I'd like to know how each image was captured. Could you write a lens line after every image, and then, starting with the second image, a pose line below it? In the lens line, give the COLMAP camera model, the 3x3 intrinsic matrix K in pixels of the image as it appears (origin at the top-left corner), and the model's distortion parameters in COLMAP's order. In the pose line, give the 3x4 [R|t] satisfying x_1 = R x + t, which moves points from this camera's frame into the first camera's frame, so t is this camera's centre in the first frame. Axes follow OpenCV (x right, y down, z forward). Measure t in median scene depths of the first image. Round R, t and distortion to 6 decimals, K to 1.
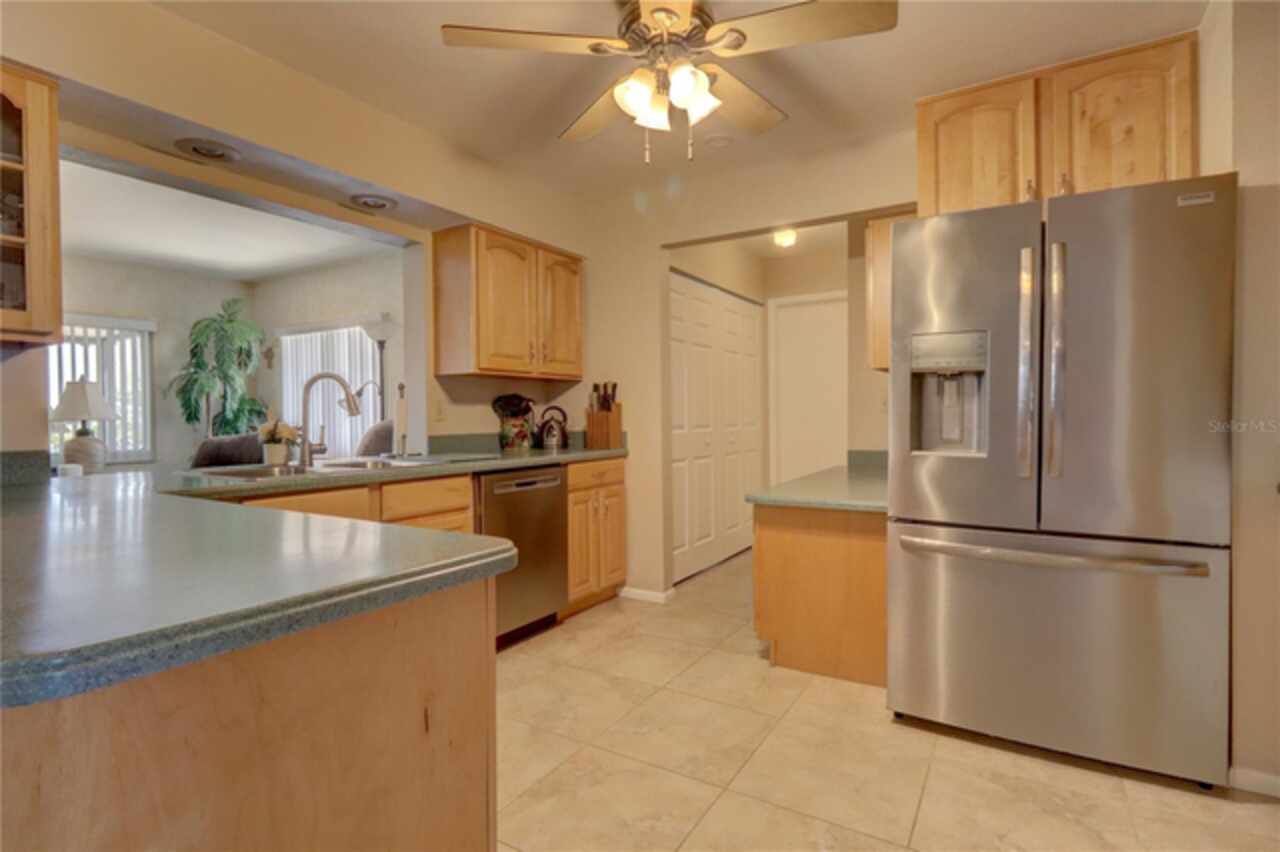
lens RADIAL K [[638.3, 0, 610.4], [0, 638.3, 424.9], [0, 0, 1]] dist [0.003822, 0.000796]
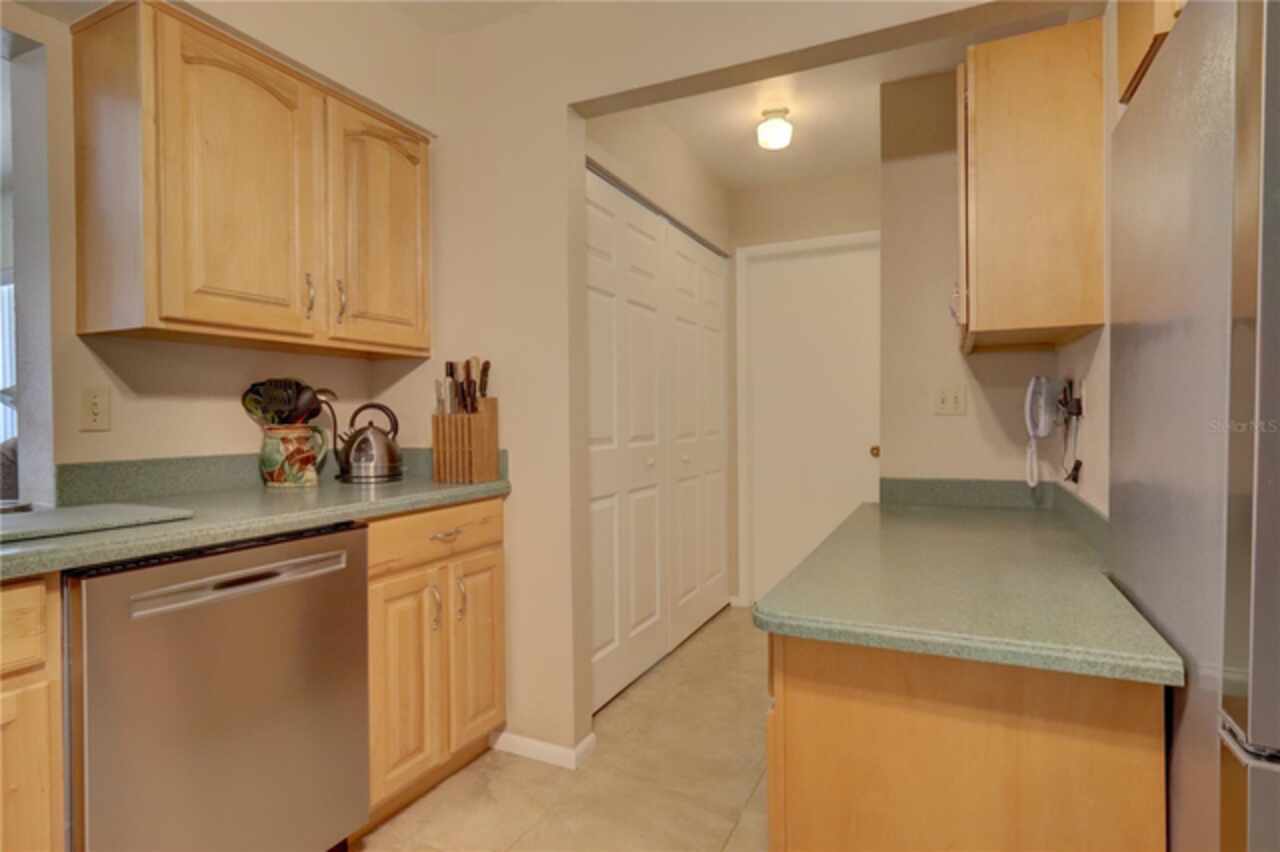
lens RADIAL K [[684.8, 0, 634.0], [0, 684.8, 426.7], [0, 0, 1]] dist [0.016159, -0.000581]
pose [[0.989774, 0.001216, 0.142640, 0.049529], [-0.001077, 0.999999, -0.001050, -0.009197], [-0.142641, 0.000885, 0.989774, 0.402216]]
